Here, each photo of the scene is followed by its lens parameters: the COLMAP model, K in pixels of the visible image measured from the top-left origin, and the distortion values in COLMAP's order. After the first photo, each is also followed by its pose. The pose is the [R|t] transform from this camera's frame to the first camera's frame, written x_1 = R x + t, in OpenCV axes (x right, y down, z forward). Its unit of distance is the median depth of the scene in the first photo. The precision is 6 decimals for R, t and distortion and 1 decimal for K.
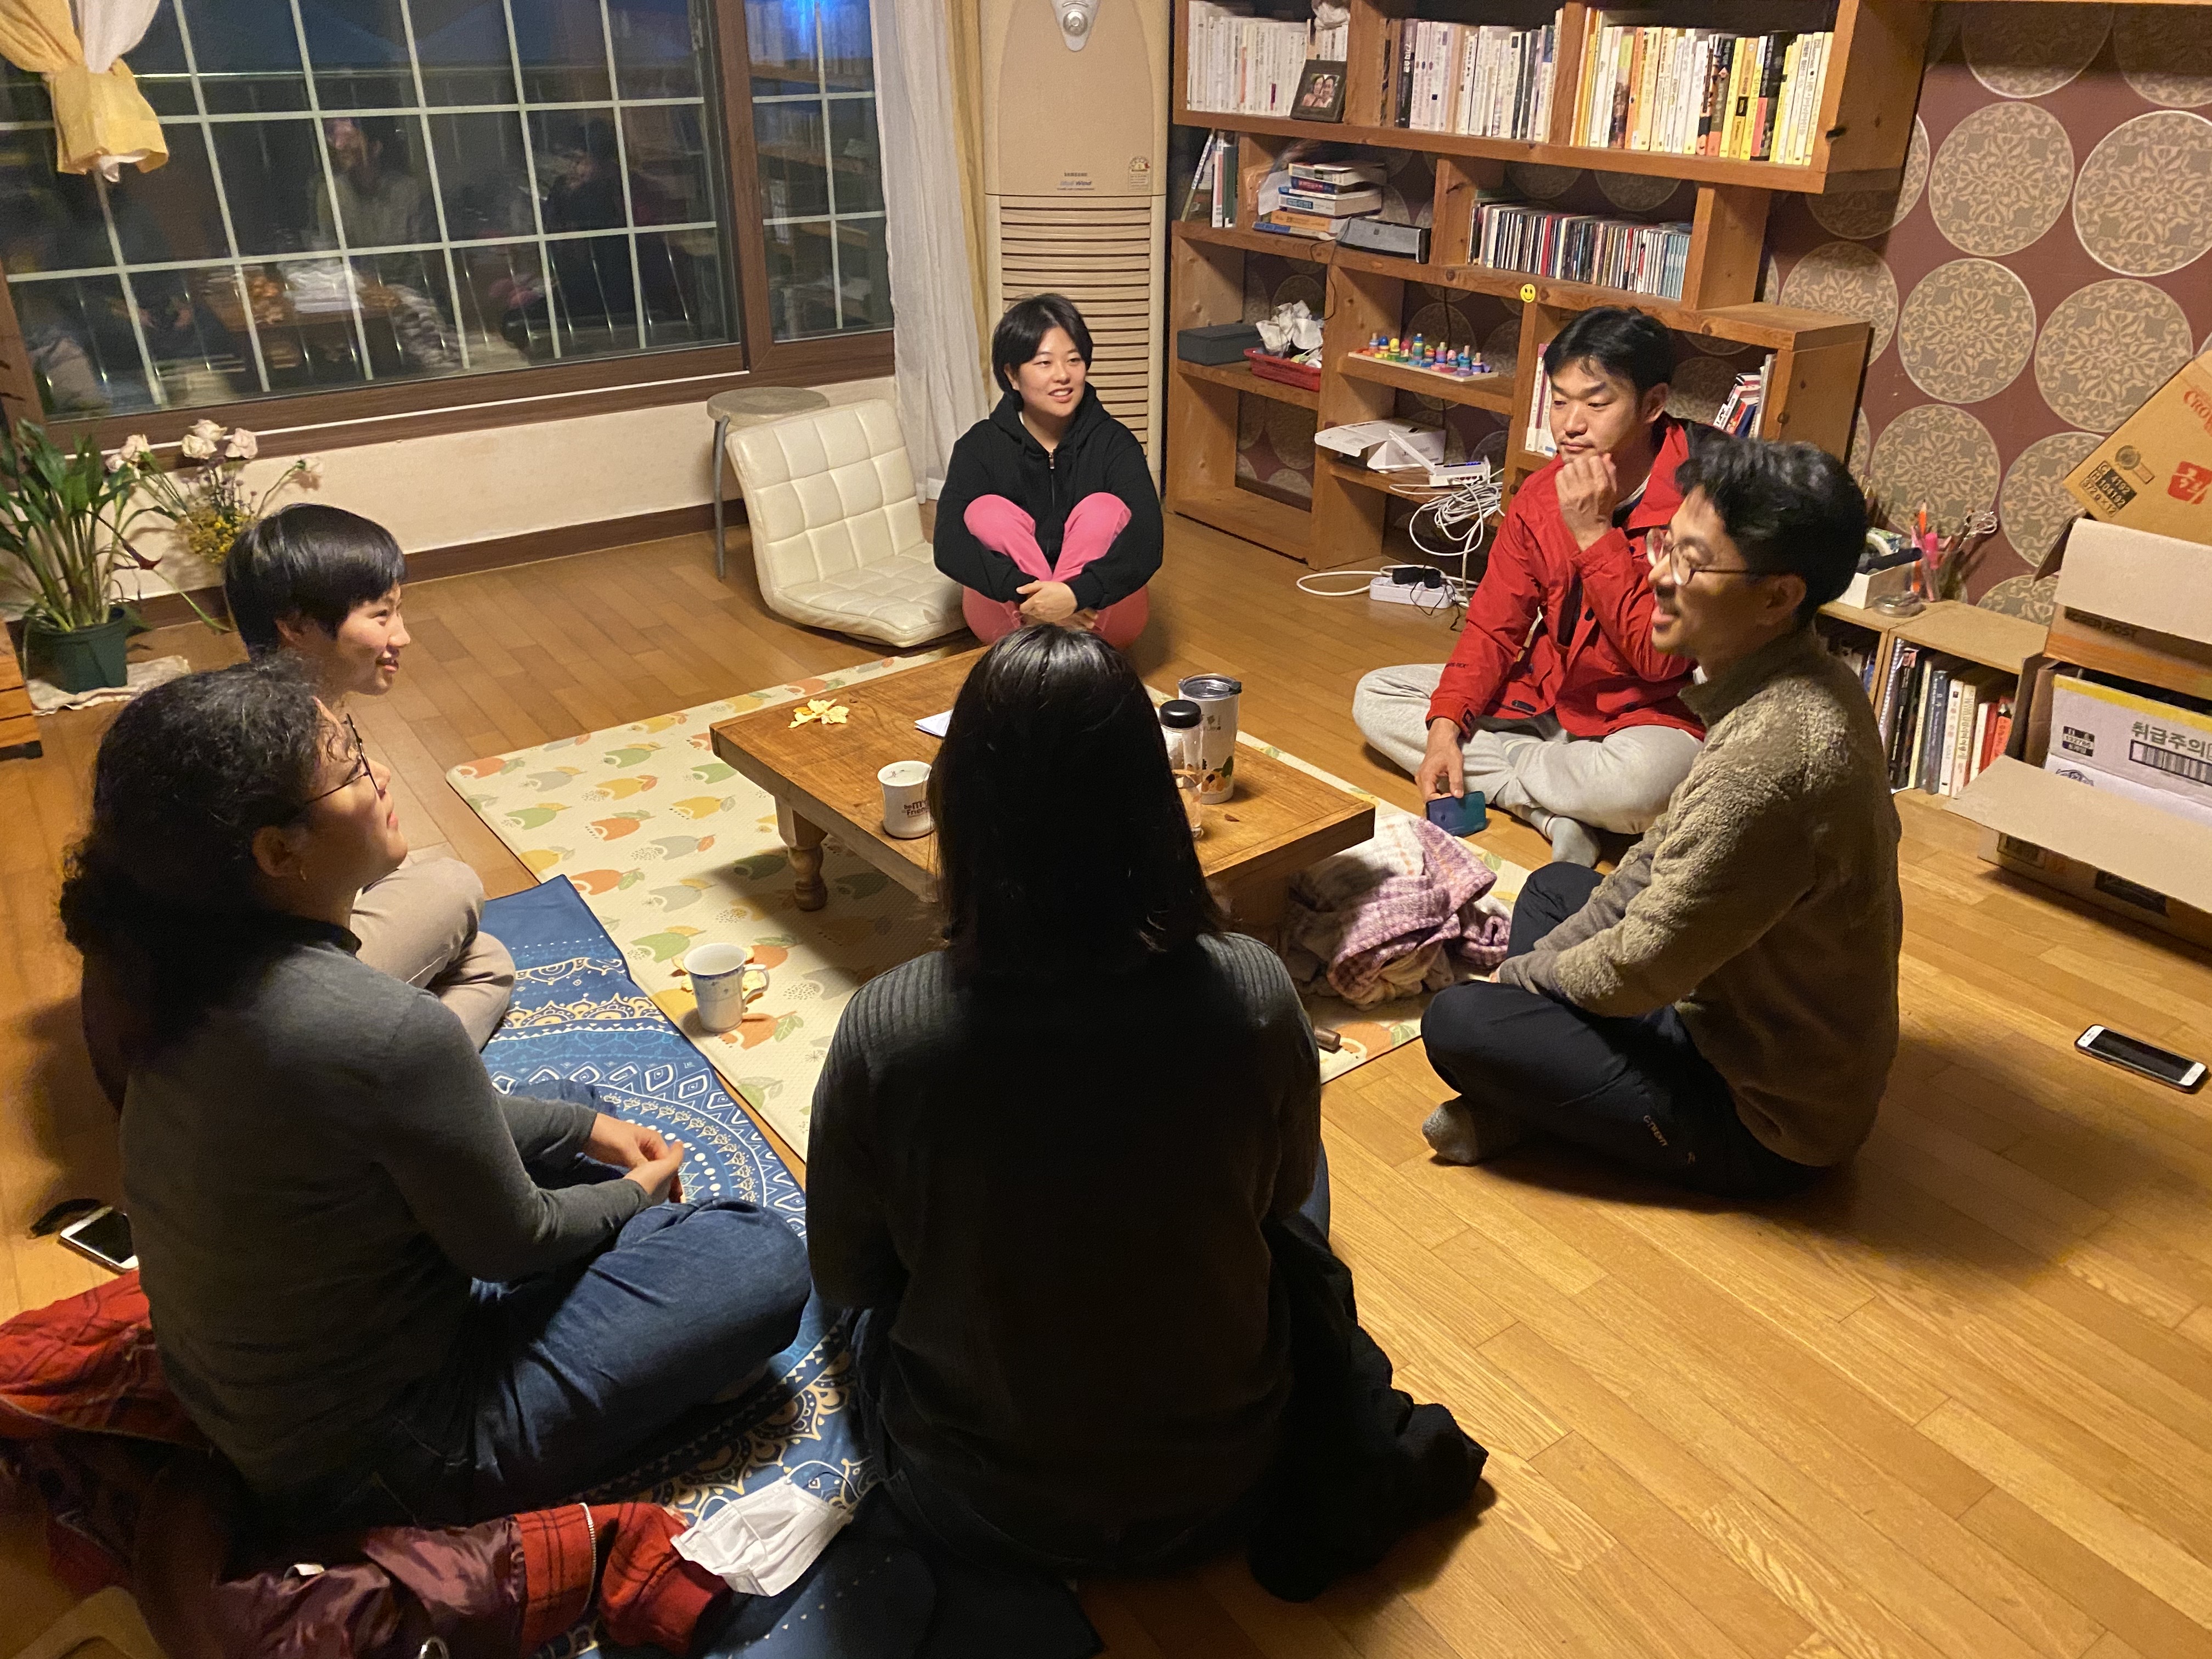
lens RADIAL K [[1655.0, 0, 1106.0], [0, 1655.0, 829.5], [0, 0, 1]] dist [-0.022869, 0.009401]
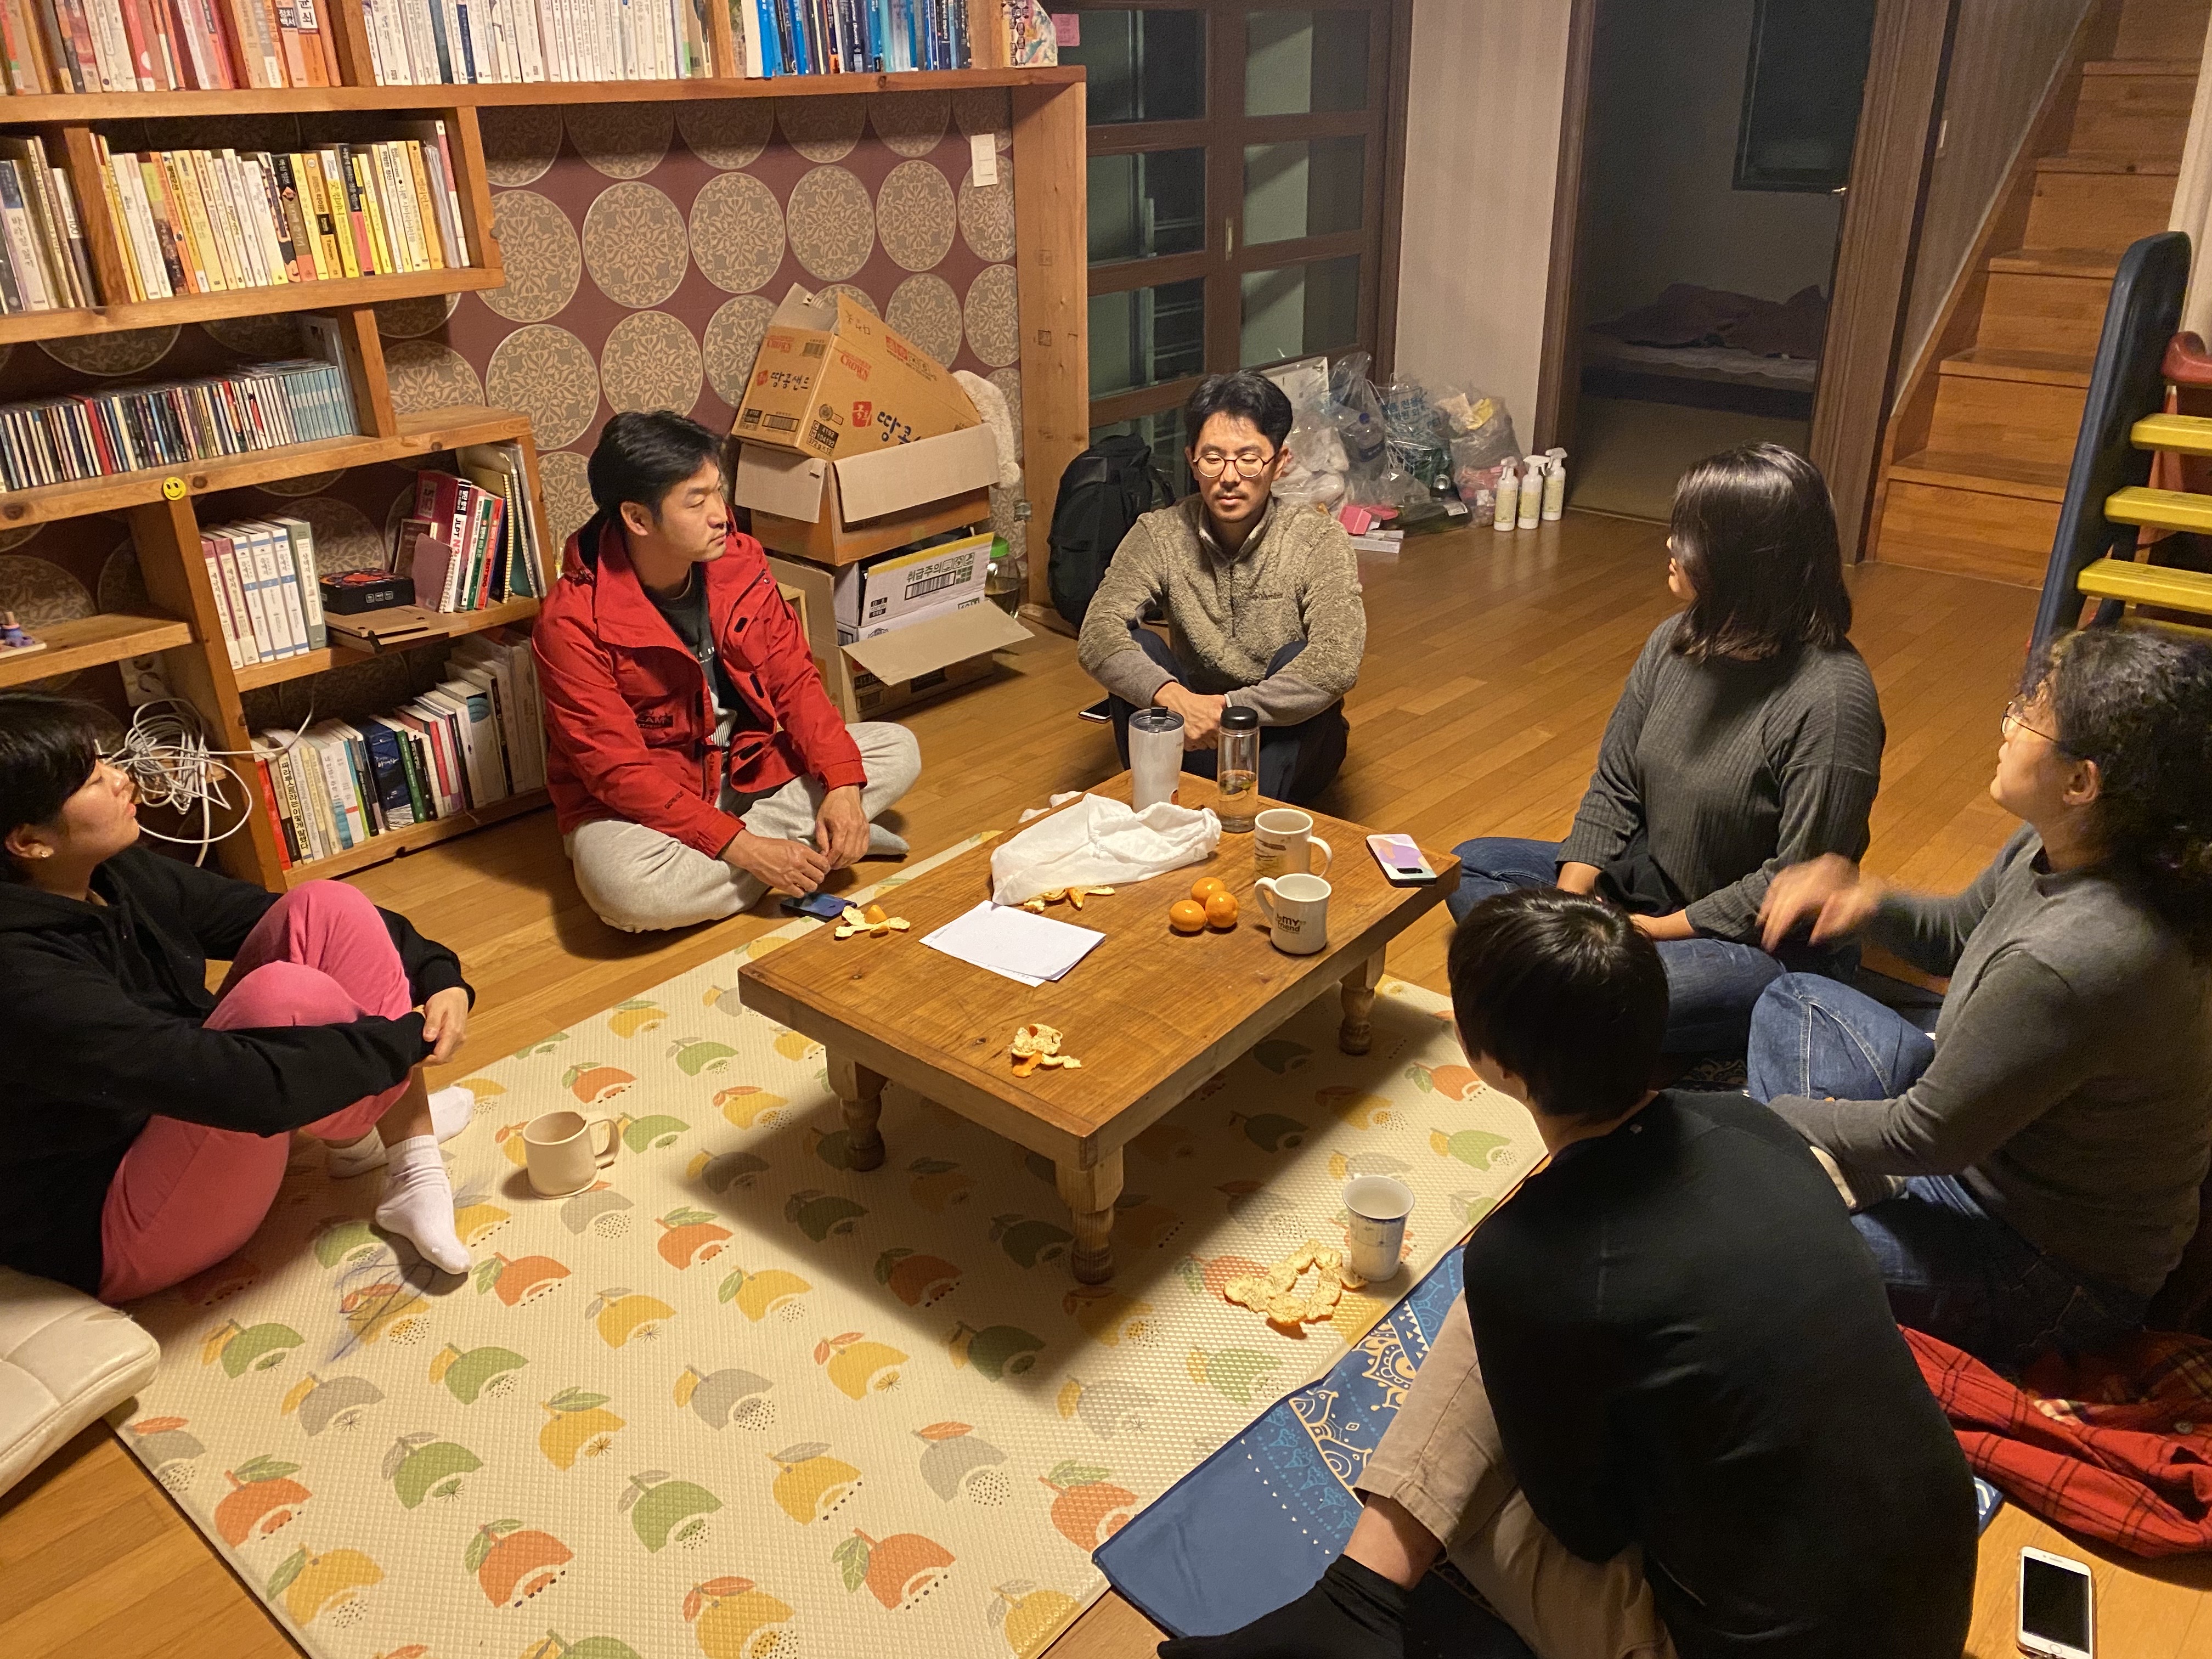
lens RADIAL K [[1711.5, 0, 1106.0], [0, 1711.5, 829.5], [0, 0, 1]] dist [-0.000162, -0.000340]
pose [[-0.222553, -0.396733, 0.890546, -0.714095], [0.458769, 0.763381, 0.454731, -0.416569], [-0.860233, 0.509757, 0.012116, 0.782735]]
